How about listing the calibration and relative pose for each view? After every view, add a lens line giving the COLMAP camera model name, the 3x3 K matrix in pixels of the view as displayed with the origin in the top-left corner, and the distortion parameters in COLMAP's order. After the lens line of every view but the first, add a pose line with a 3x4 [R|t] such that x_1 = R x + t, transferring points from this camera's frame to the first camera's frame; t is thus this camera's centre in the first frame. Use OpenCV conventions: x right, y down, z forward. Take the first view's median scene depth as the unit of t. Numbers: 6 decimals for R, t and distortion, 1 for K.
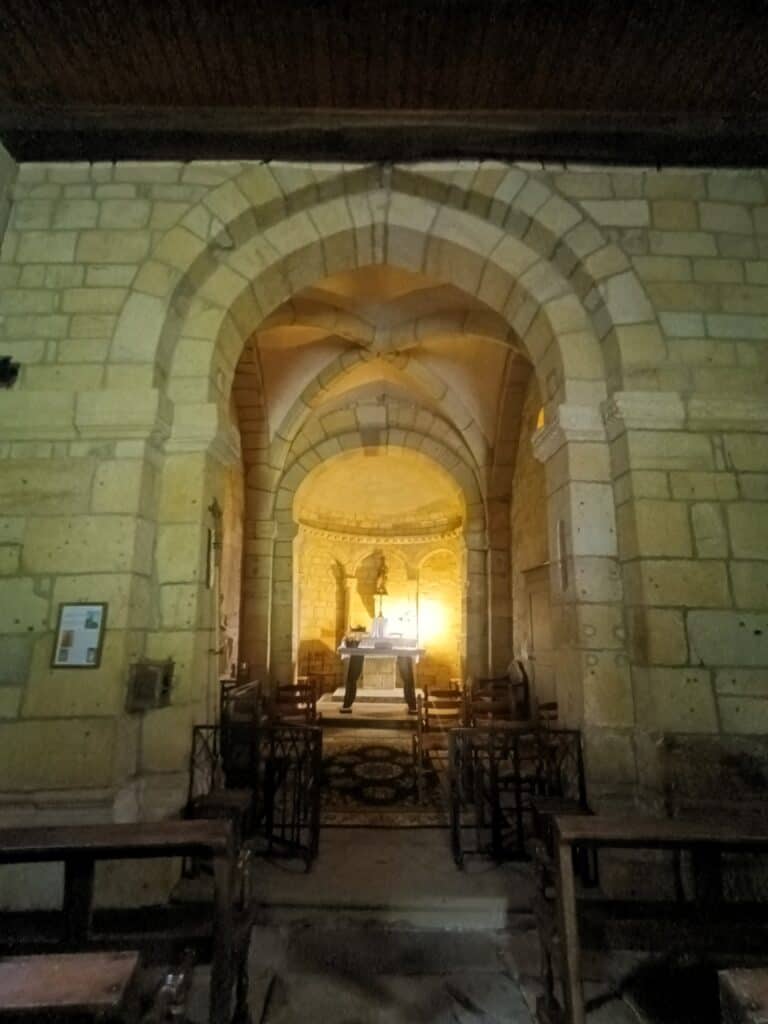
lens RADIAL K [[421.5, 0, 382.4], [0, 421.5, 522.2], [0, 0, 1]] dist [0.000052, 0.000013]
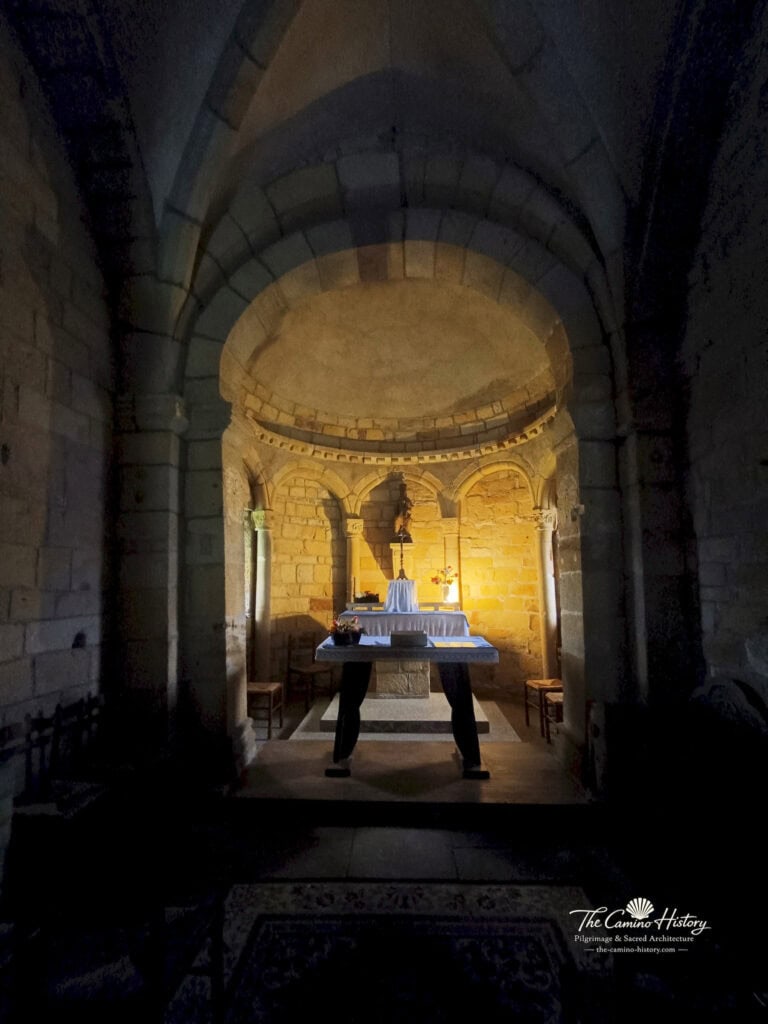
lens RADIAL K [[640.4, 0, 384.0], [0, 640.4, 512.0], [0, 0, 1]] dist [0.062117, -0.001213]
pose [[0.999046, -0.032691, -0.028950, -0.001206], [0.035935, 0.992156, 0.119731, 0.084006], [0.024809, -0.120657, 0.992384, 0.419567]]
